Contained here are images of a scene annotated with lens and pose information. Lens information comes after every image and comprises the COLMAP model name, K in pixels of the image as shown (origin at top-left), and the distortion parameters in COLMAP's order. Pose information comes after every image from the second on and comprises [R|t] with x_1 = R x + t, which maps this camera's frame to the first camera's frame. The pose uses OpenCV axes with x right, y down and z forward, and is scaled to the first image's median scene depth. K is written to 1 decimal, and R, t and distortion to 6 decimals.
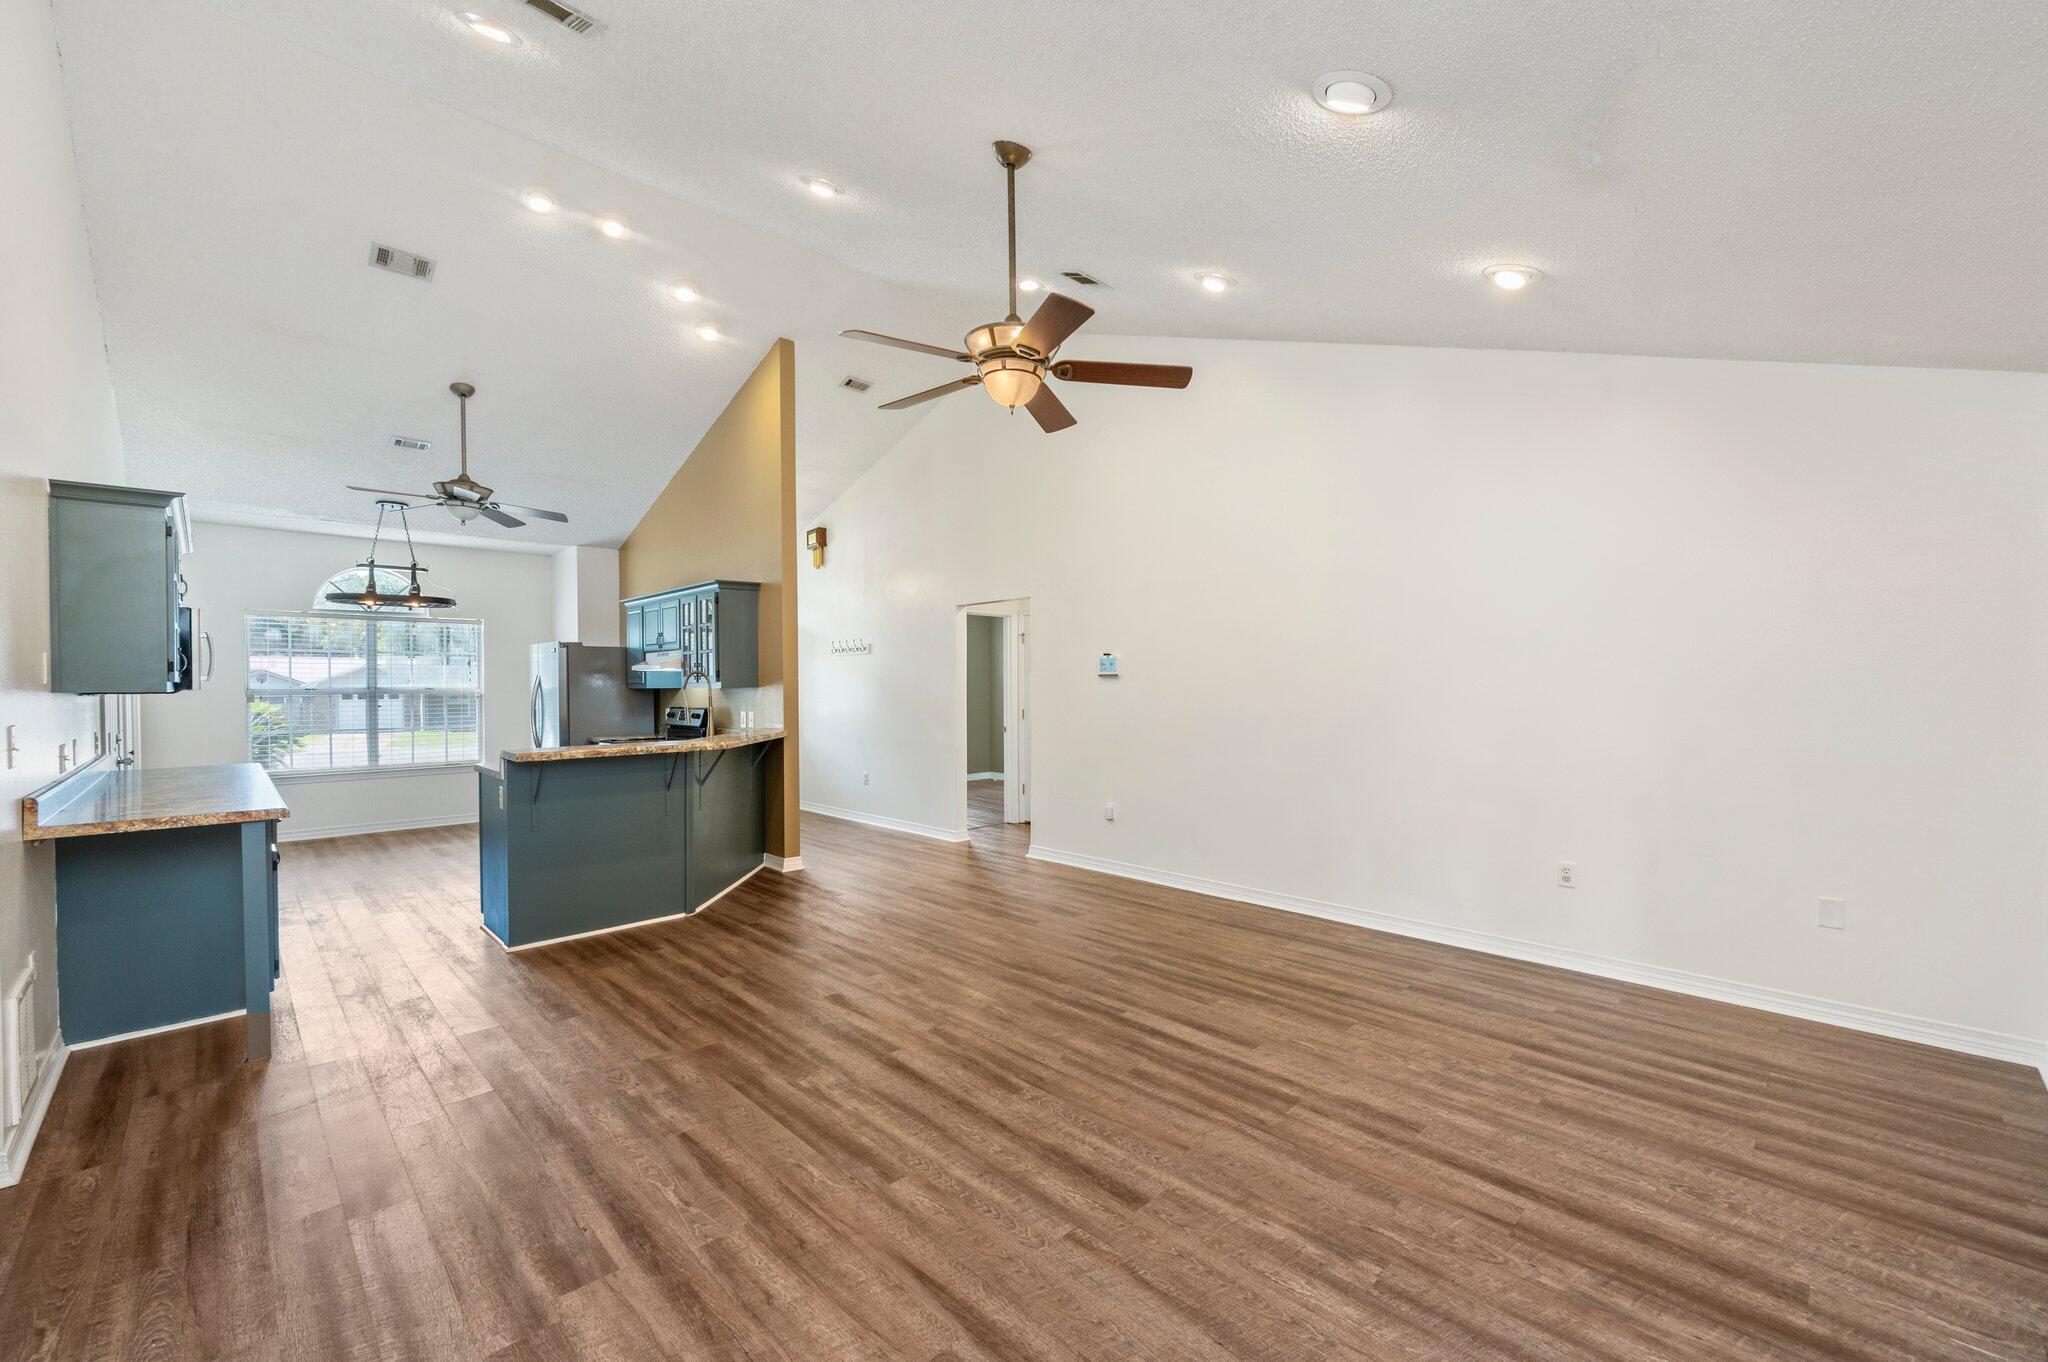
lens RADIAL K [[835.4, 0, 1029.1], [0, 835.4, 688.2], [0, 0, 1]] dist [-0.002598, -0.001620]
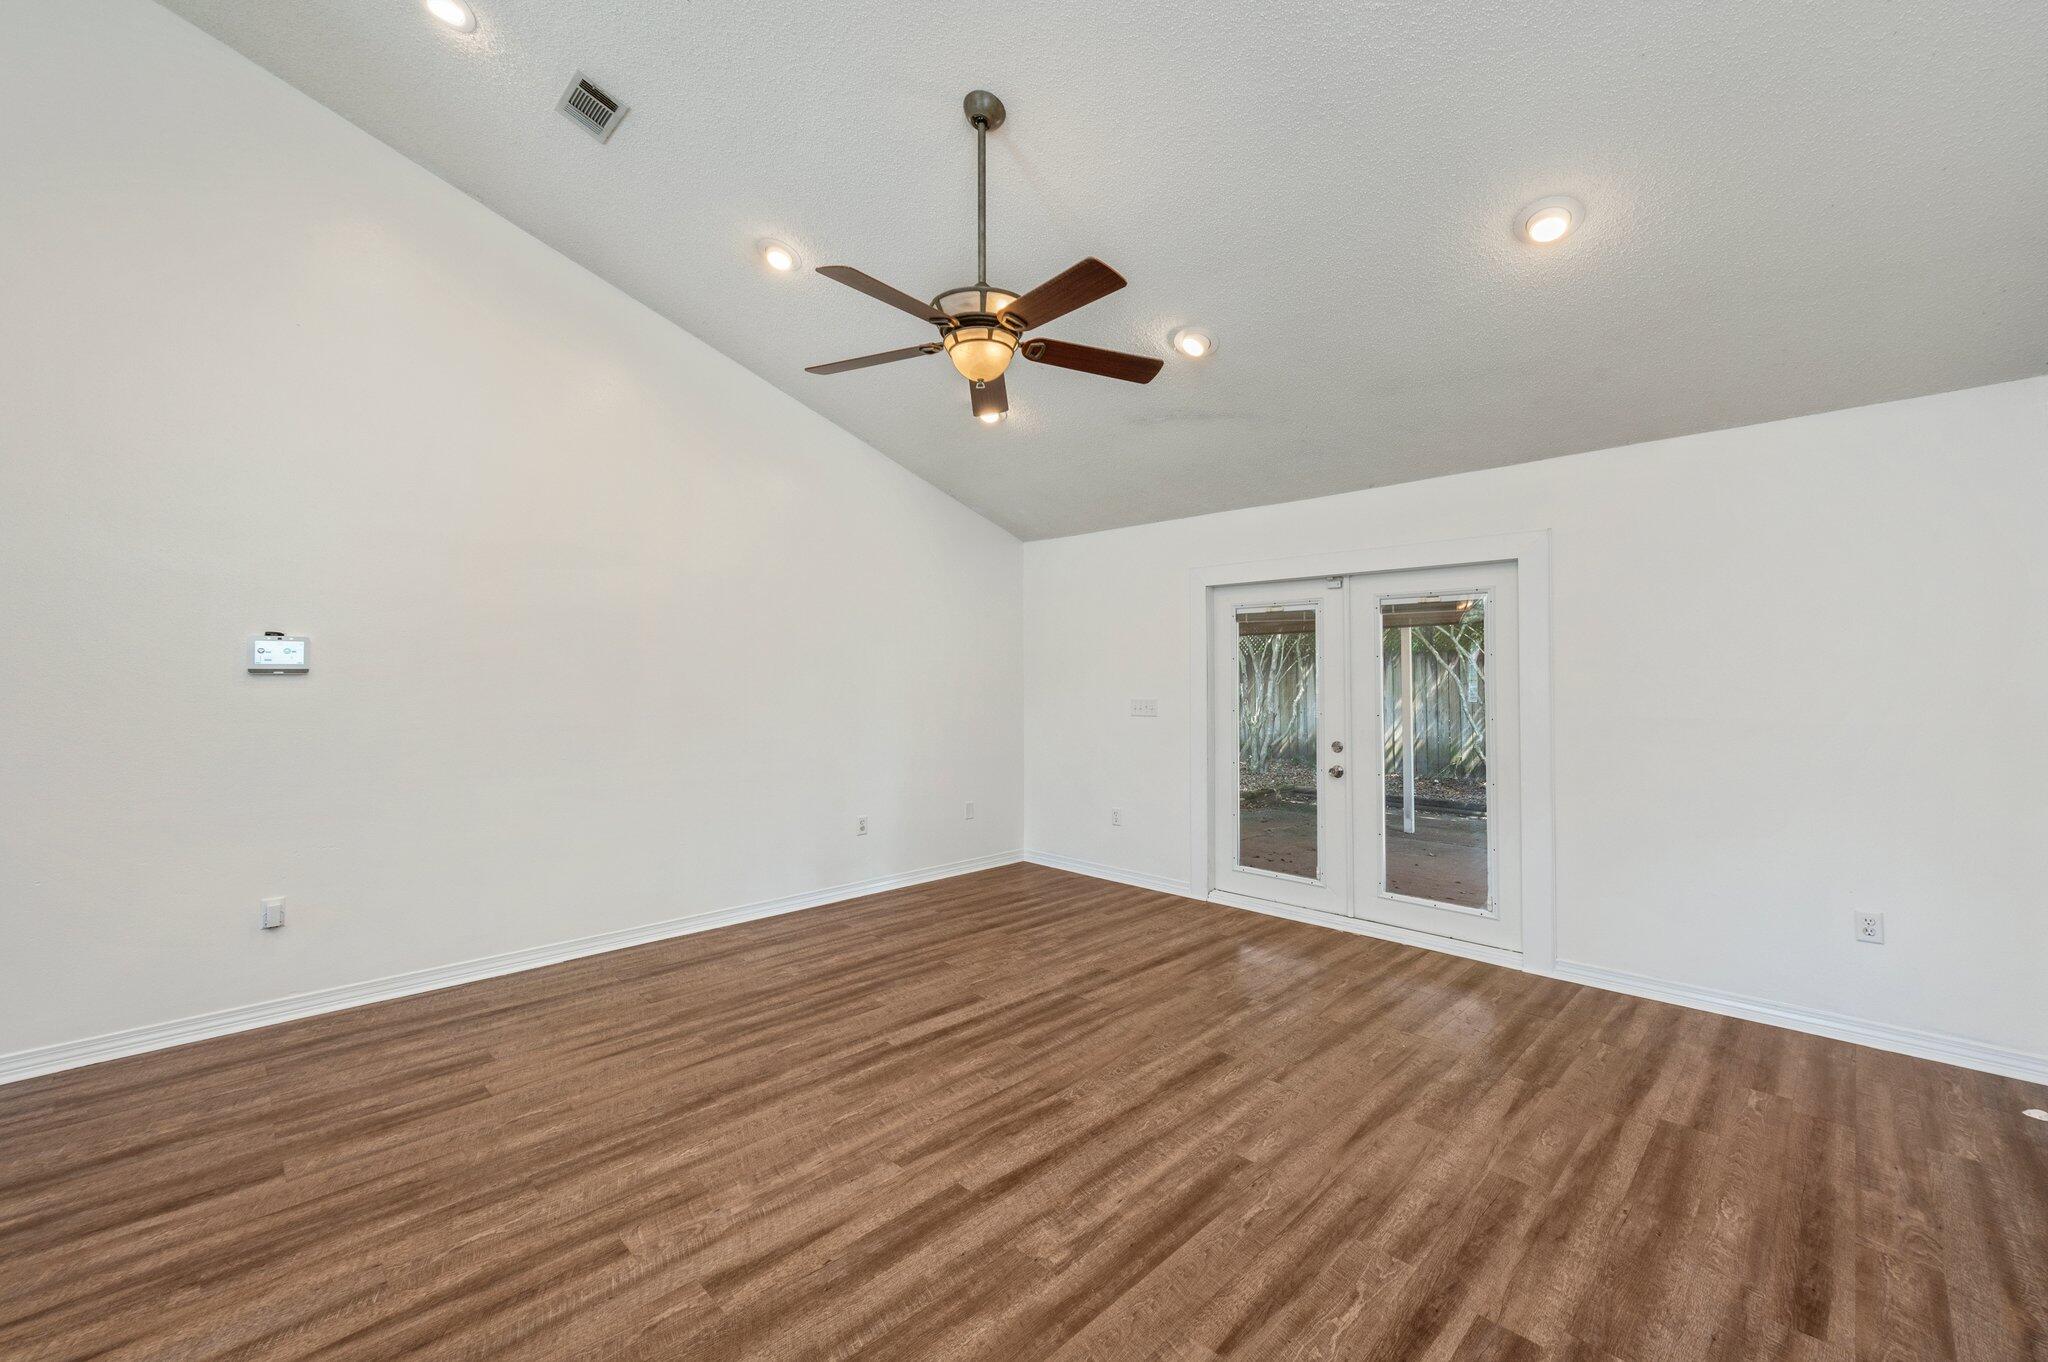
lens RADIAL K [[835.4, 0, 1020.4], [0, 835.4, 681.1], [0, 0, 1]] dist [-0.002598, -0.001620]
pose [[-0.006786, 0.000711, 0.999977, -0.764215], [0.007433, 0.999972, -0.000661, -0.008226], [-0.999949, 0.007428, -0.006791, 0.813740]]
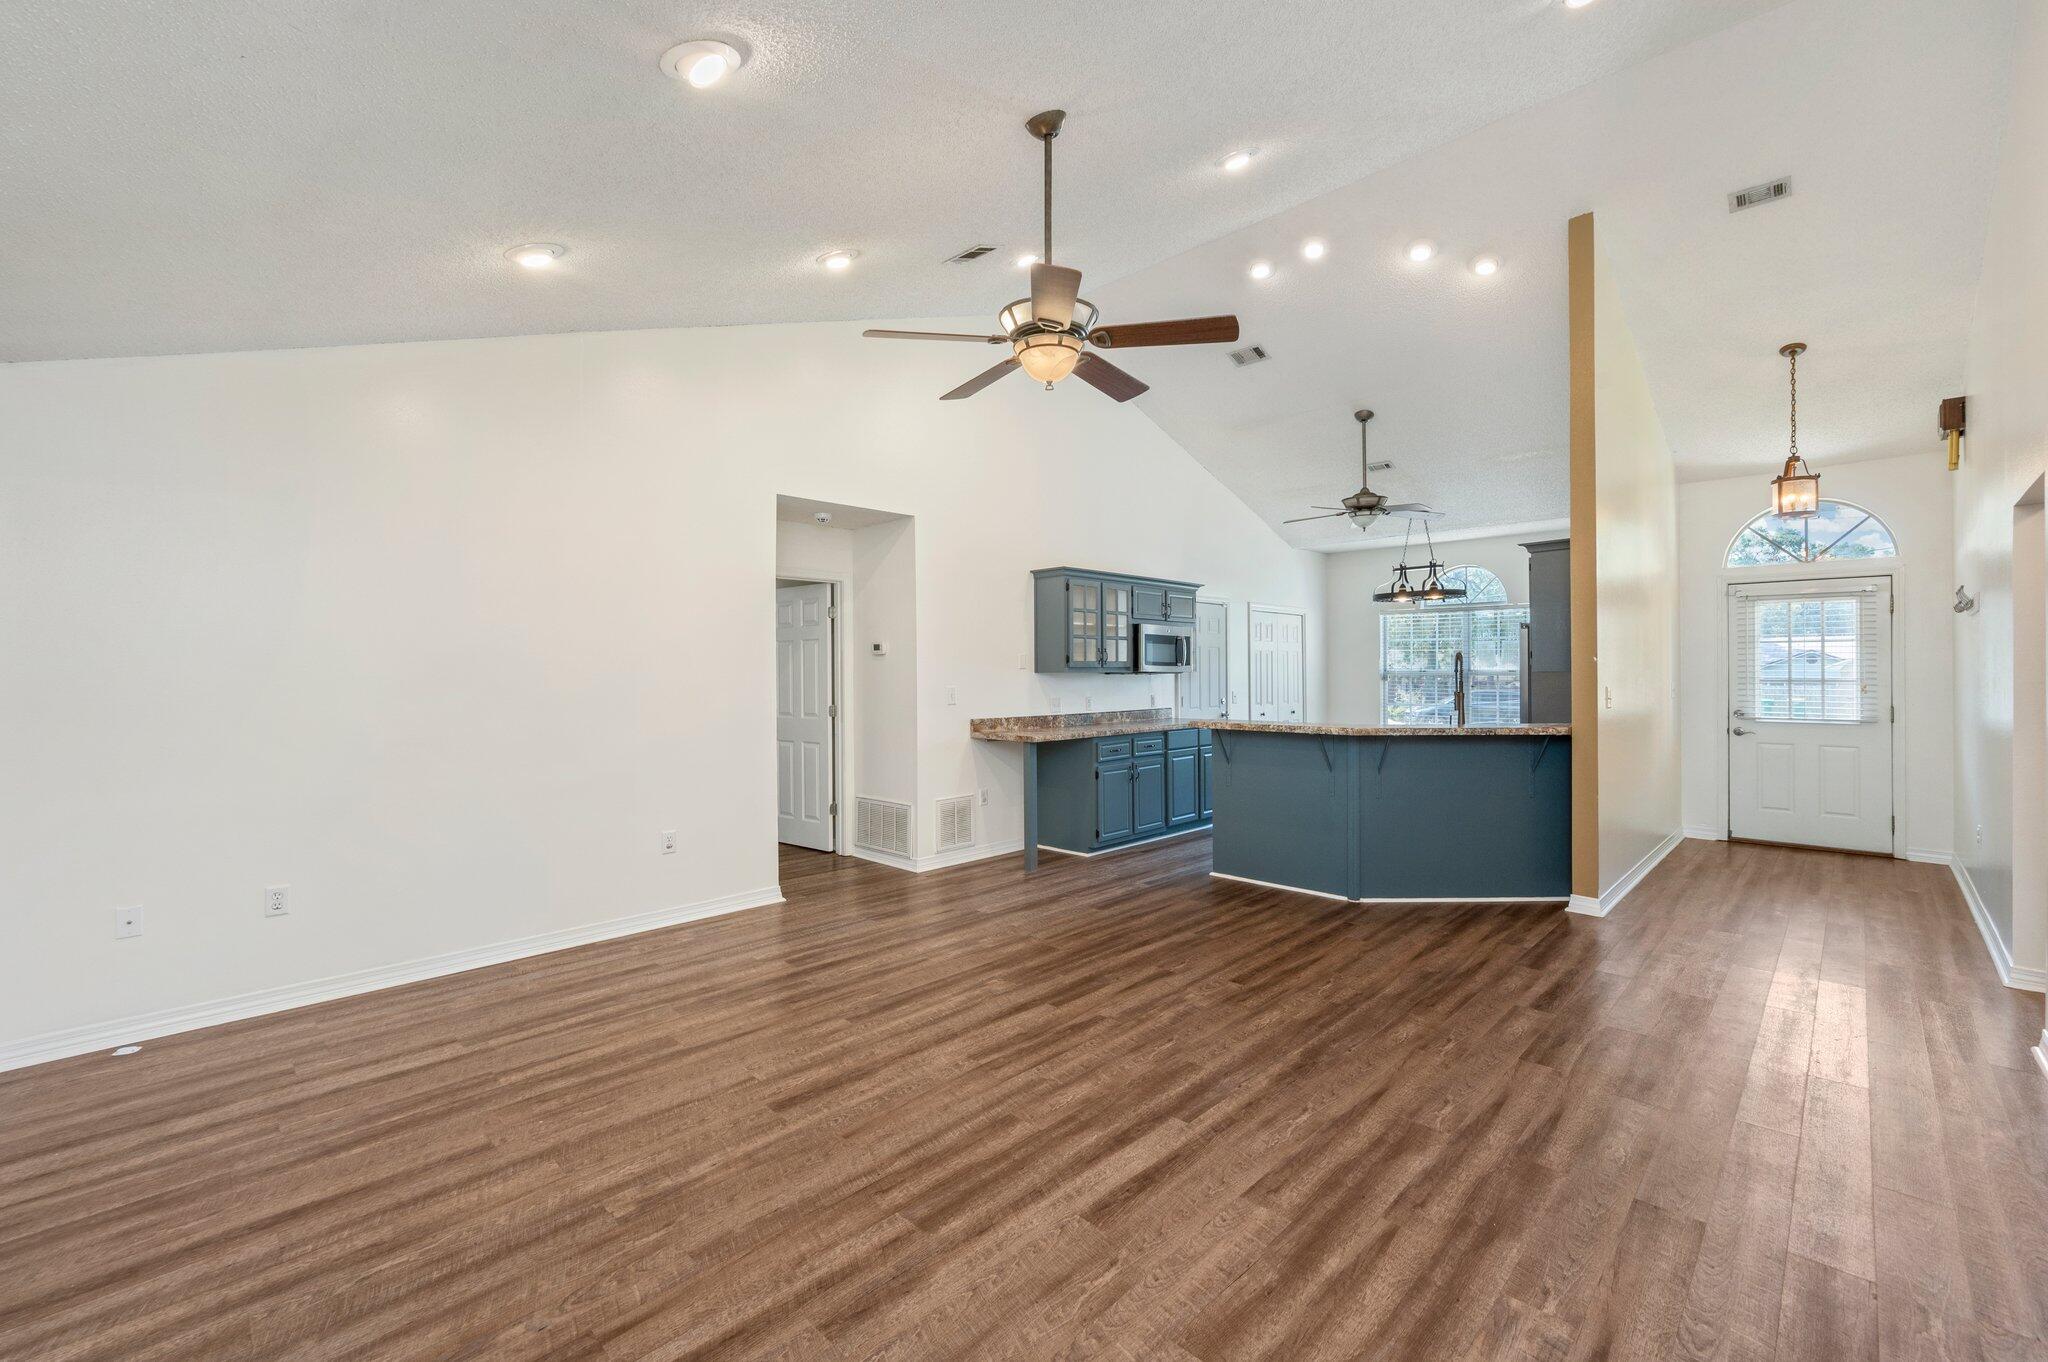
lens RADIAL K [[835.4, 0, 1001.8], [0, 835.4, 672.0], [0, 0, 1]] dist [-0.002598, -0.001620]
pose [[0.001667, 0.005305, -0.999985, 0.797042], [-0.000685, 0.999986, 0.005303, -0.007133], [0.999998, 0.000676, 0.001671, 0.796691]]
